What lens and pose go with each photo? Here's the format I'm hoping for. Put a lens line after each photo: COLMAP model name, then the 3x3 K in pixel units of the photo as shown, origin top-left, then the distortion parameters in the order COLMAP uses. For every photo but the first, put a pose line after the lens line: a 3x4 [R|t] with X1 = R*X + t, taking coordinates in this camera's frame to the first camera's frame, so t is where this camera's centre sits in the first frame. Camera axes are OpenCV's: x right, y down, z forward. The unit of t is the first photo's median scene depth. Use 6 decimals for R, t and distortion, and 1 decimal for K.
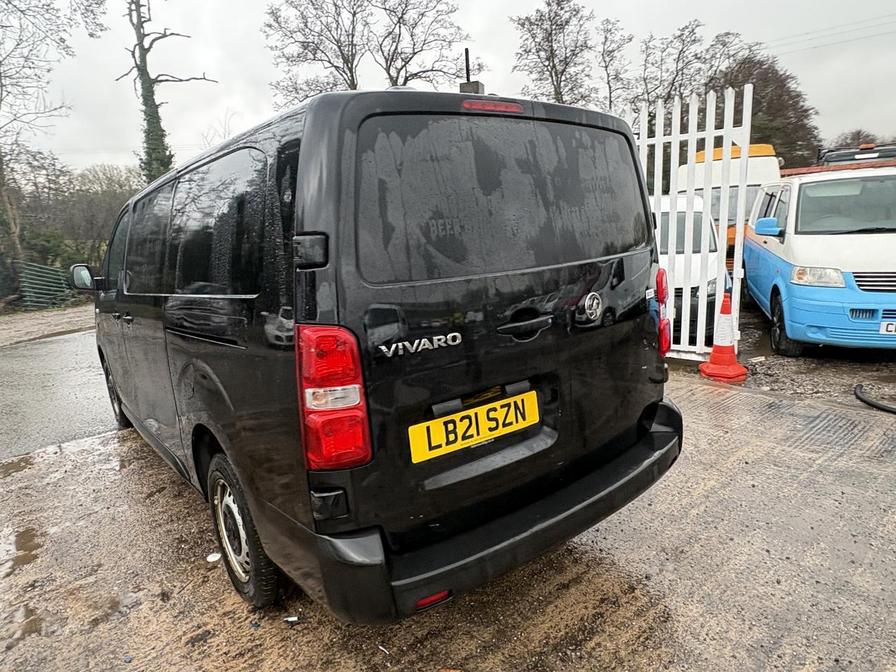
lens RADIAL K [[562.8, 0, 442.7], [0, 562.8, 336.6], [0, 0, 1]] dist [0.000836, 0.002047]
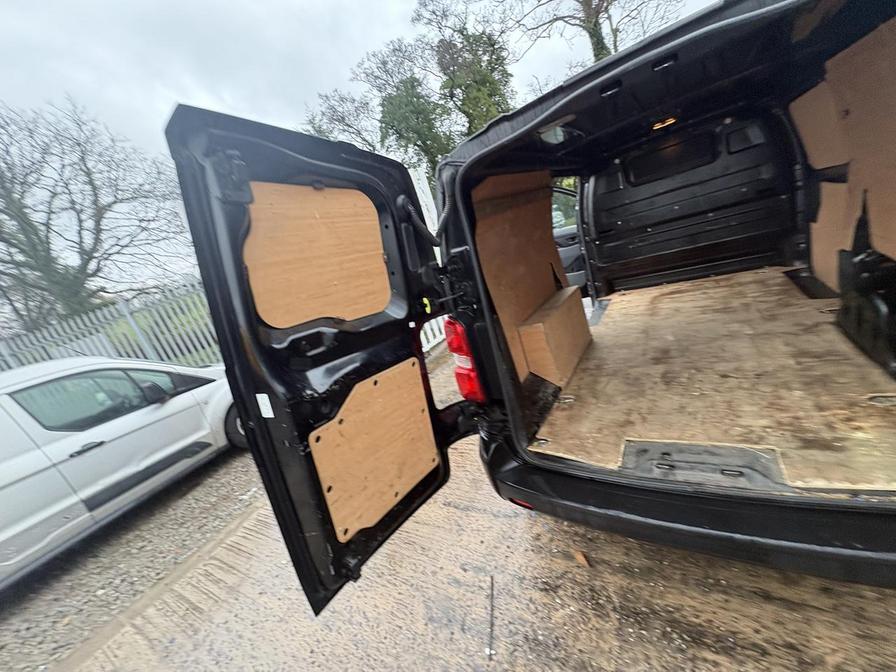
lens RADIAL K [[356.5, 0, 444.6], [0, 356.5, 331.9], [0, 0, 1]] dist [0.001119, 0.000130]
pose [[0.333838, 0.214489, -0.917903, 0.283252], [0.108648, 0.958523, 0.263495, -0.096658], [0.936348, -0.187693, 0.296688, 0.258497]]
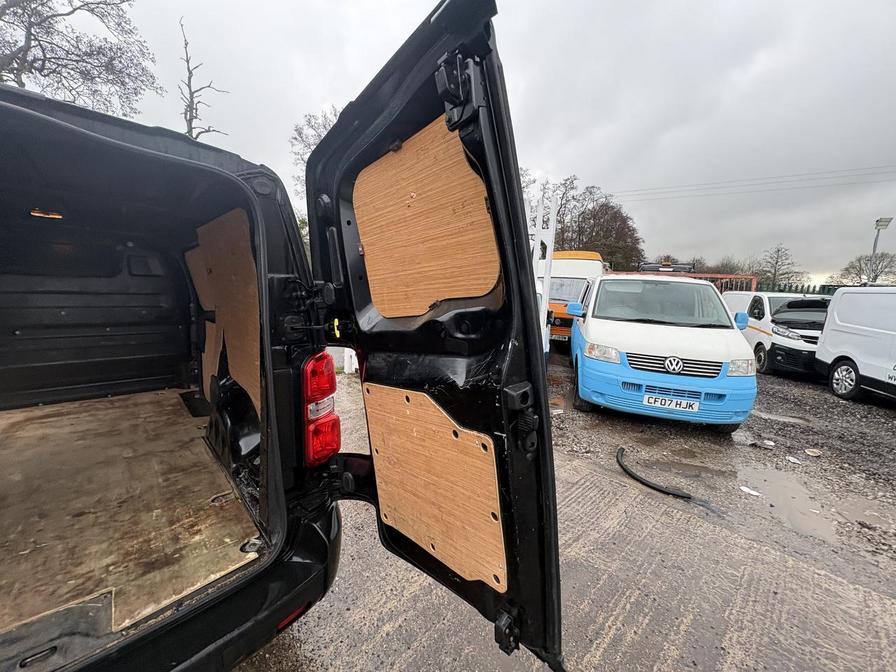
lens RADIAL K [[356.5, 0, 443.0], [0, 356.5, 334.4], [0, 0, 1]] dist [0.001119, 0.000130]
pose [[0.992076, 0.099375, 0.076876, 0.322666], [-0.094703, 0.993560, -0.062210, -0.084084], [-0.082563, 0.054436, 0.995098, 0.301679]]
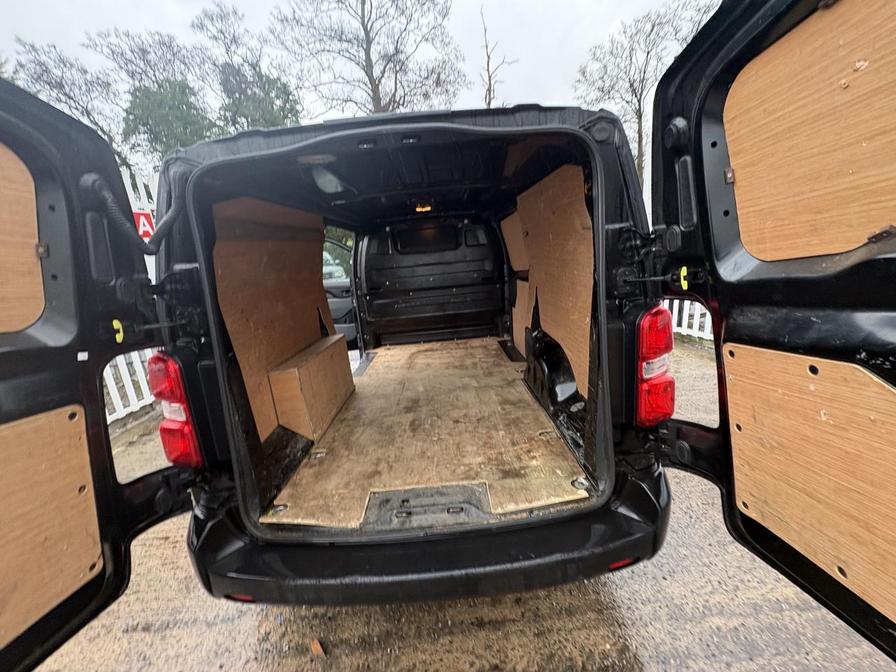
lens RADIAL K [[356.5, 0, 445.2], [0, 356.5, 334.2], [0, 0, 1]] dist [0.001119, 0.000130]
pose [[0.790070, 0.143567, -0.595969, 0.278416], [-0.082068, 0.988209, 0.129260, -0.078693], [0.607499, -0.053214, 0.792536, 0.295154]]
